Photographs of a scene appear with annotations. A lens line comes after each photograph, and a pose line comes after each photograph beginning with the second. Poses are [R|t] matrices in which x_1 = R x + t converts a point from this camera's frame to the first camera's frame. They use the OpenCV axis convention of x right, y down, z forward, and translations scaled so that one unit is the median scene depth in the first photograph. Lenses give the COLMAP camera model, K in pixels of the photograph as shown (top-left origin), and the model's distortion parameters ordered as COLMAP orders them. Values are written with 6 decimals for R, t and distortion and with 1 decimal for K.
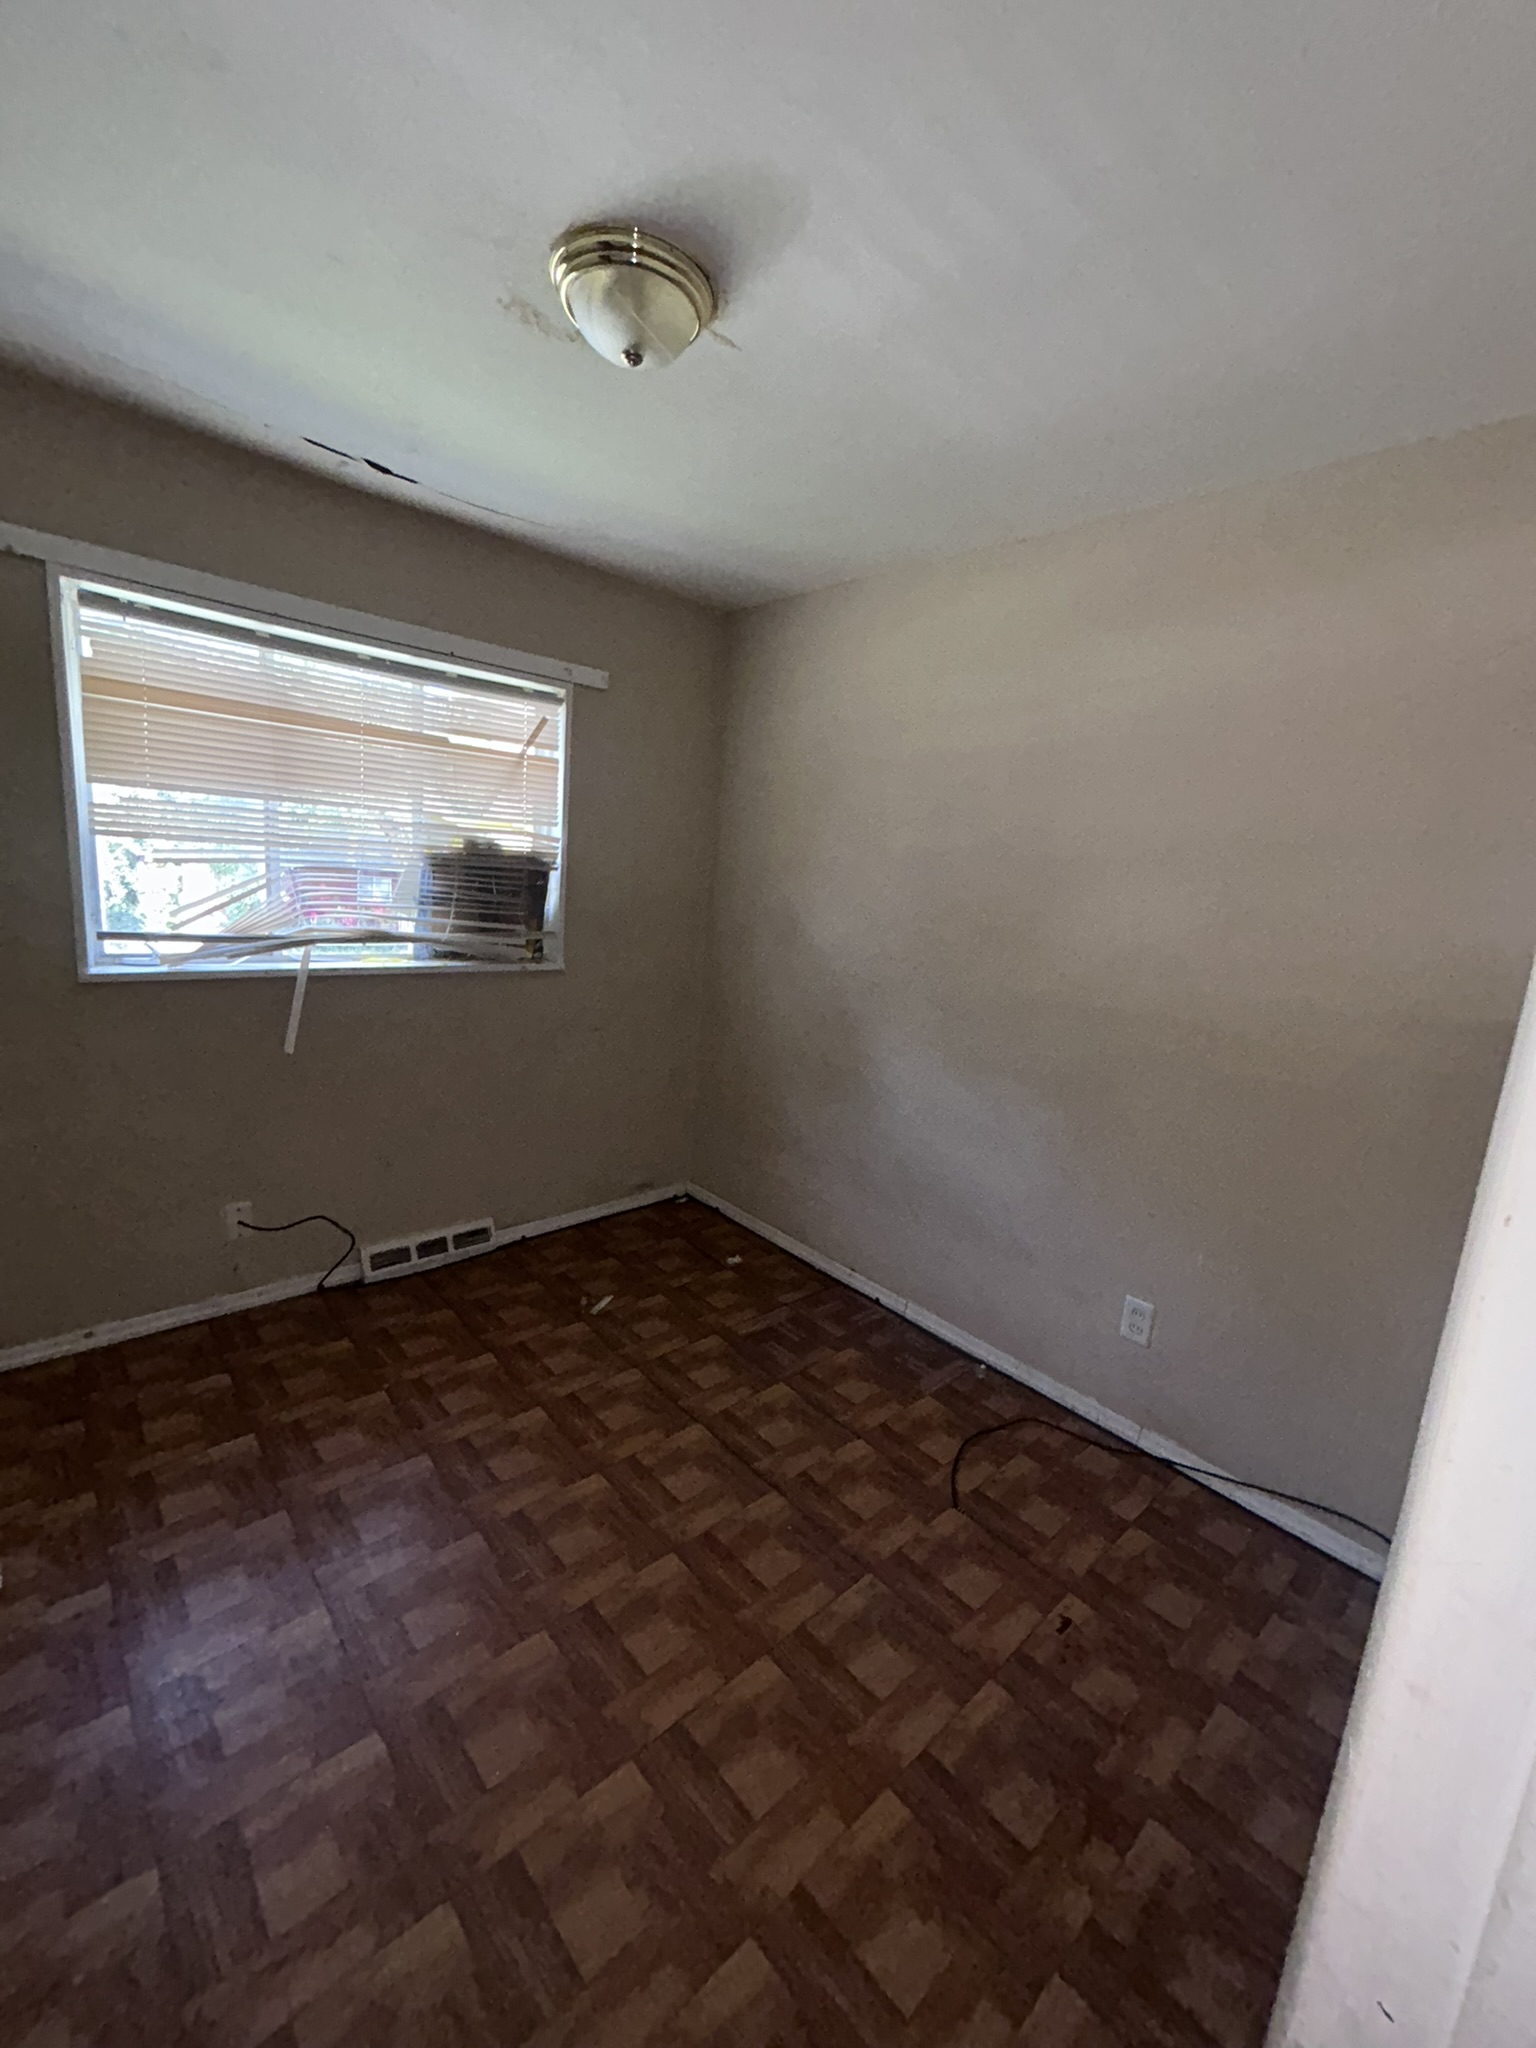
lens RADIAL K [[836.0, 0, 766.1], [0, 836.0, 1011.4], [0, 0, 1]] dist [-0.002816, 0.001890]
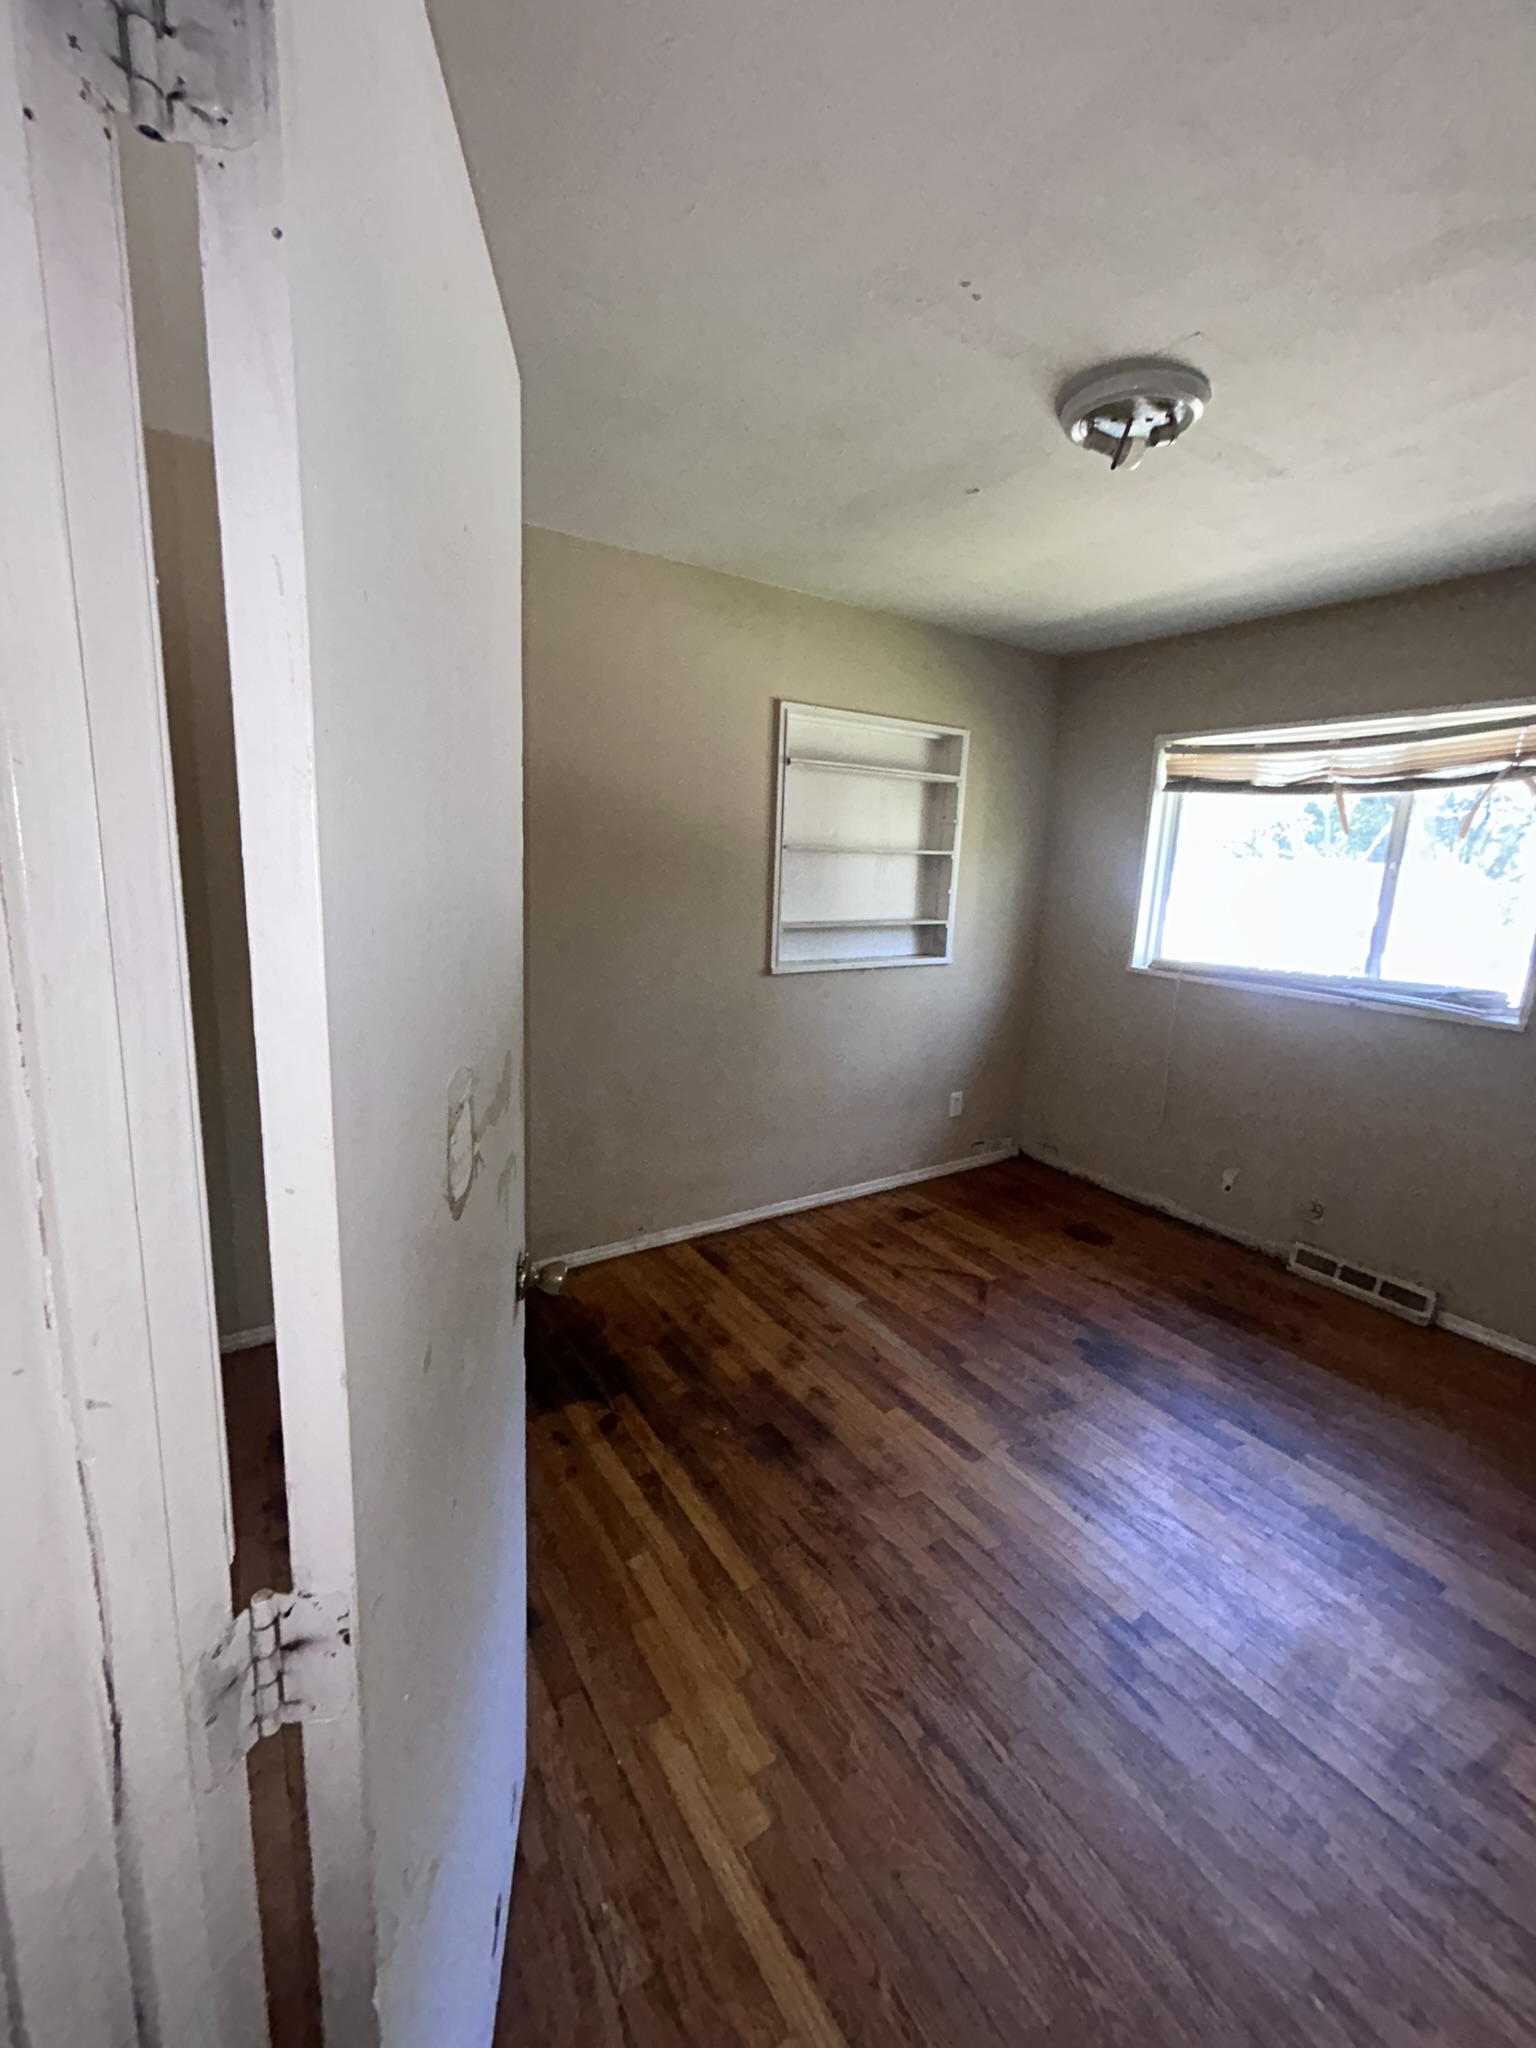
lens RADIAL K [[836.0, 0, 771.0], [0, 836.0, 1020.3], [0, 0, 1]] dist [-0.002816, 0.001890]
pose [[-0.139495, 0.110059, -0.984088, 0.941489], [-0.221990, 0.965033, 0.139395, -0.011302], [0.965019, 0.237903, -0.110185, 0.465314]]
